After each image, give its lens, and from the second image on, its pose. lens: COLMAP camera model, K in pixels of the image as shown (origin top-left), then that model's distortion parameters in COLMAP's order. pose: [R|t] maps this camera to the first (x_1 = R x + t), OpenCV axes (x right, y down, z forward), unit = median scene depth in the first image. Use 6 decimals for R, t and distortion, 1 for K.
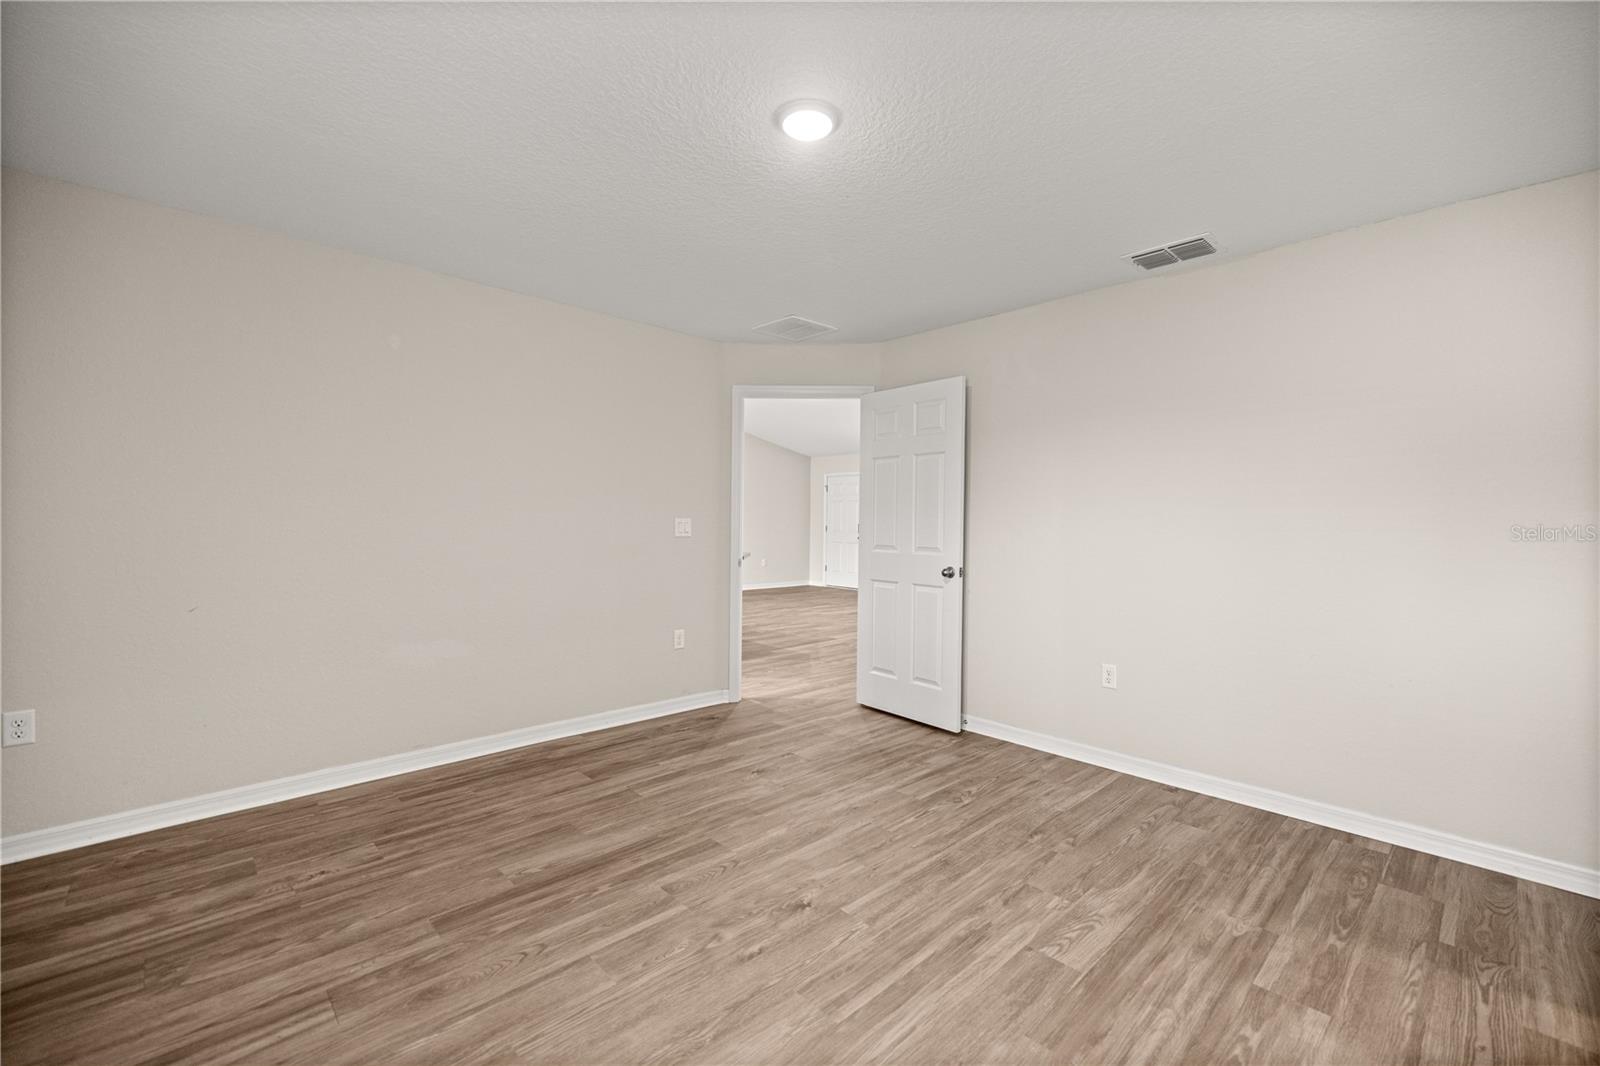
lens RADIAL K [[683.8, 0, 794.4], [0, 683.8, 515.6], [0, 0, 1]] dist [-0.001133, -0.000156]
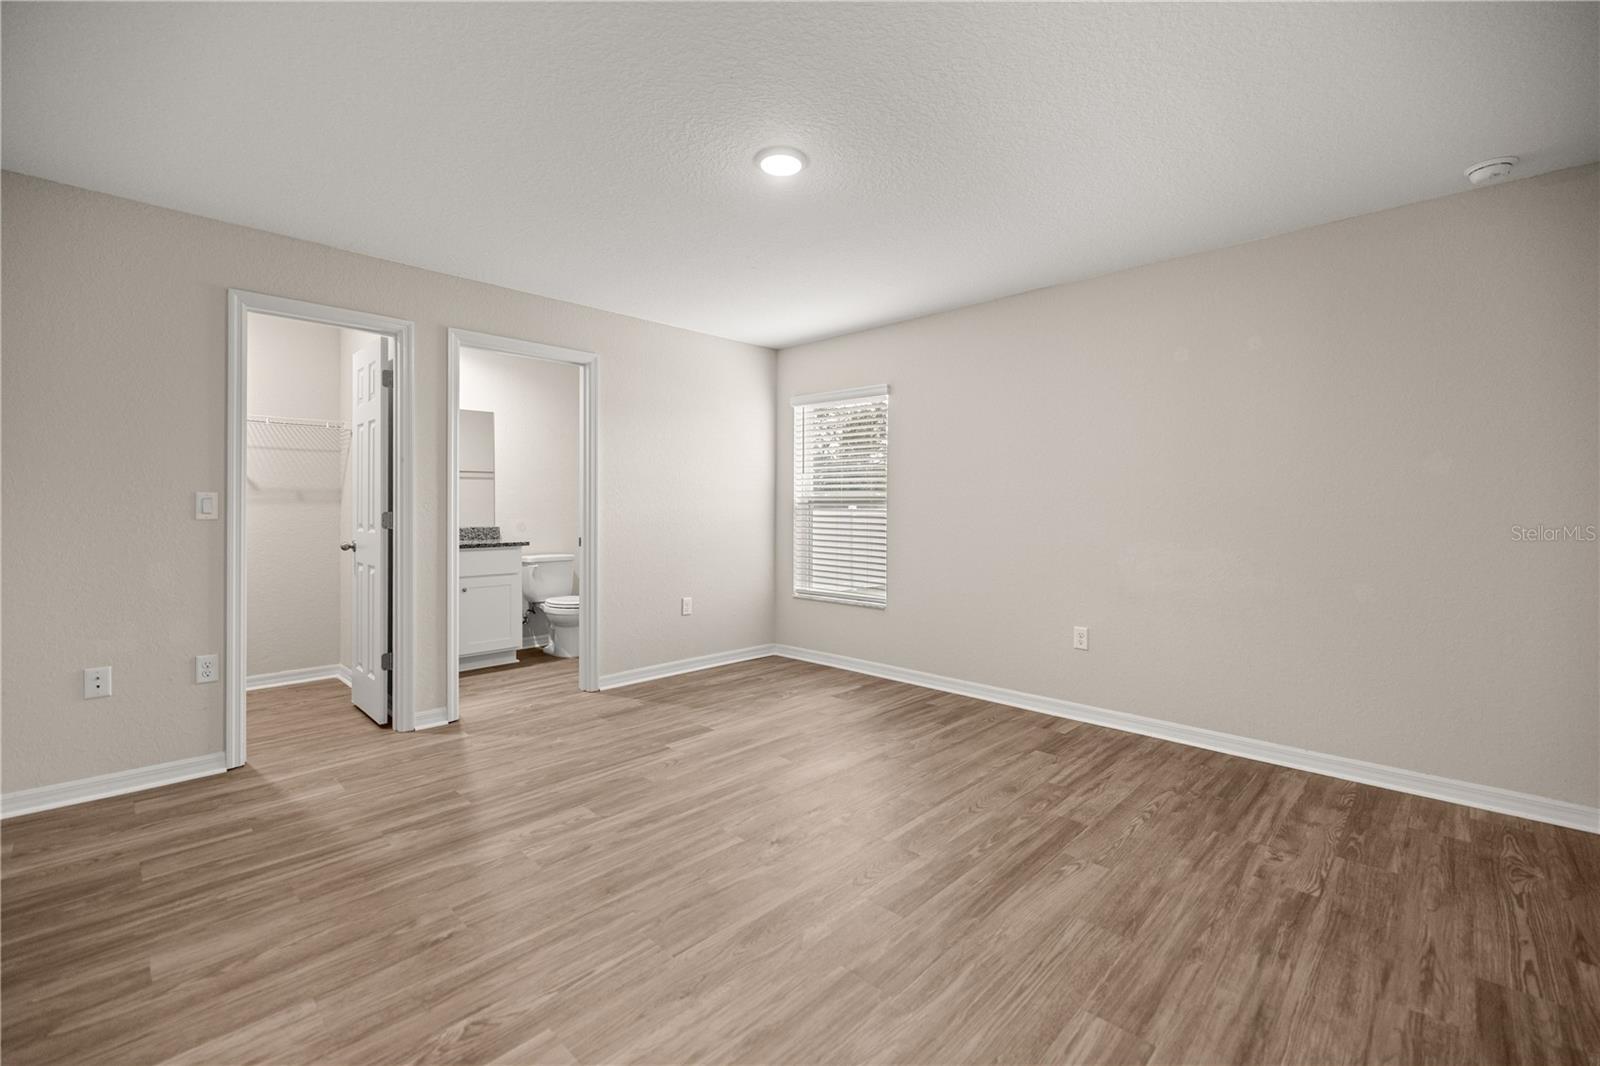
lens RADIAL K [[683.8, 0, 794.4], [0, 683.8, 515.6], [0, 0, 1]] dist [-0.001133, -0.000156]
pose [[-0.999048, -0.010782, -0.042276, 0.036714], [-0.010951, 0.999933, 0.003762, 0.043194], [0.042233, 0.004221, -0.999099, 2.001475]]
